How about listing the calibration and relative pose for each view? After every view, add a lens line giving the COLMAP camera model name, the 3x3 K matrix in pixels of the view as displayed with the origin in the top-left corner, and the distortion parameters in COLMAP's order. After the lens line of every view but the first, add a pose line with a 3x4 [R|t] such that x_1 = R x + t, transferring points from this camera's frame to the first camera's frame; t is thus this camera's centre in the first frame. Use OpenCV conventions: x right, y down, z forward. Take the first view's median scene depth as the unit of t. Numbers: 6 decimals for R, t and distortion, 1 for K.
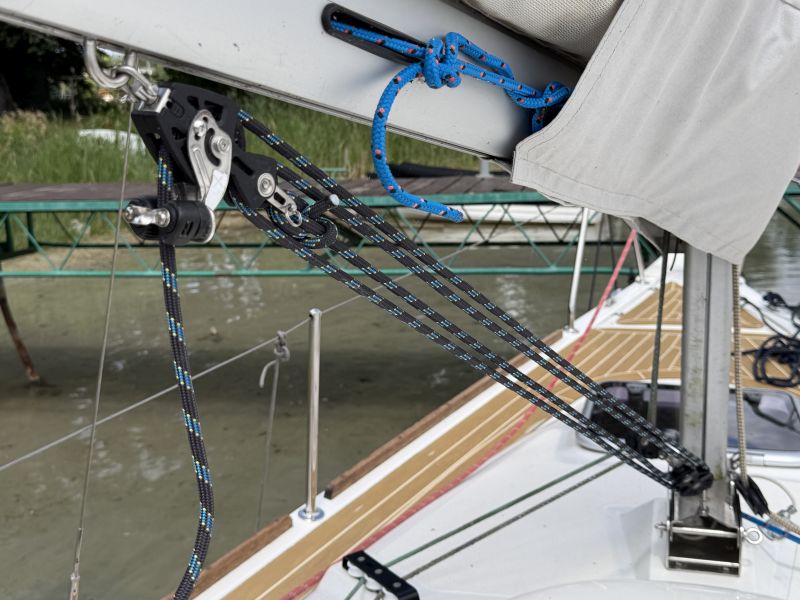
lens RADIAL K [[916.3, 0, 400.2], [0, 916.3, 300.2], [0, 0, 1]] dist [0.133779, 0.001901]
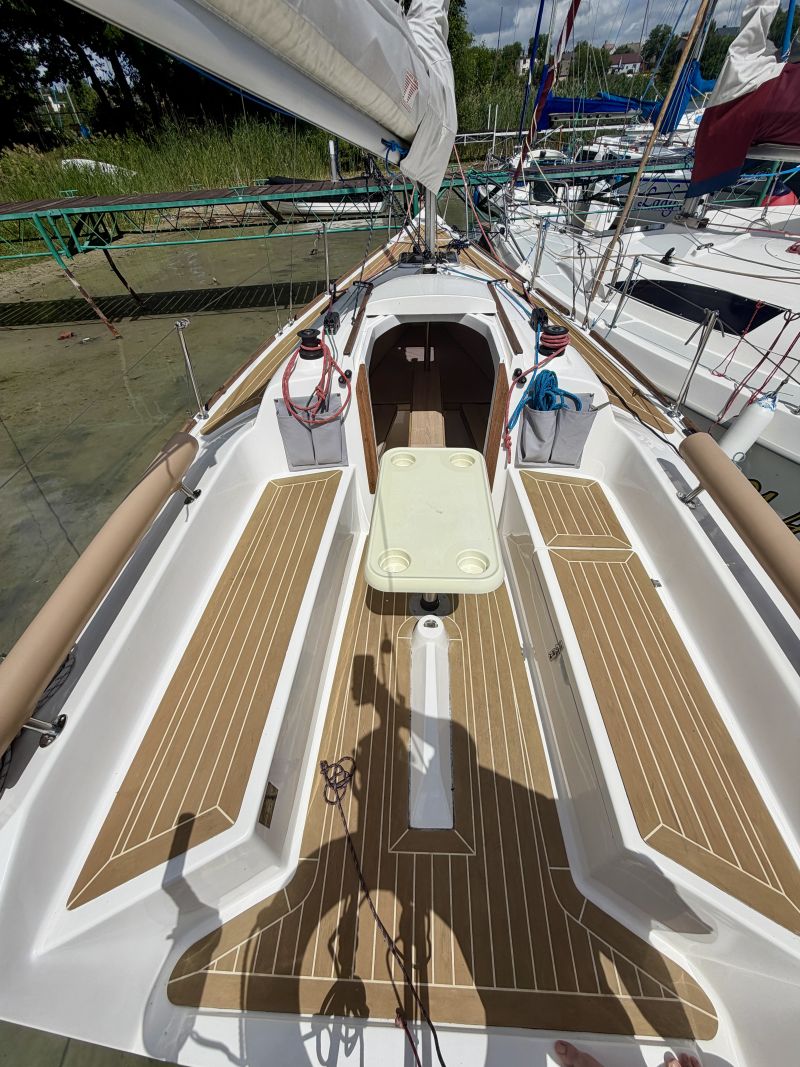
lens RADIAL K [[424.2, 0, 400.8], [0, 424.2, 531.0], [0, 0, 1]] dist [0.000130, -0.000079]
pose [[0.966510, -0.184035, 0.178853, -0.552206], [0.063611, 0.846992, 0.527786, 0.280858], [-0.248619, -0.498733, 0.830334, -1.708348]]
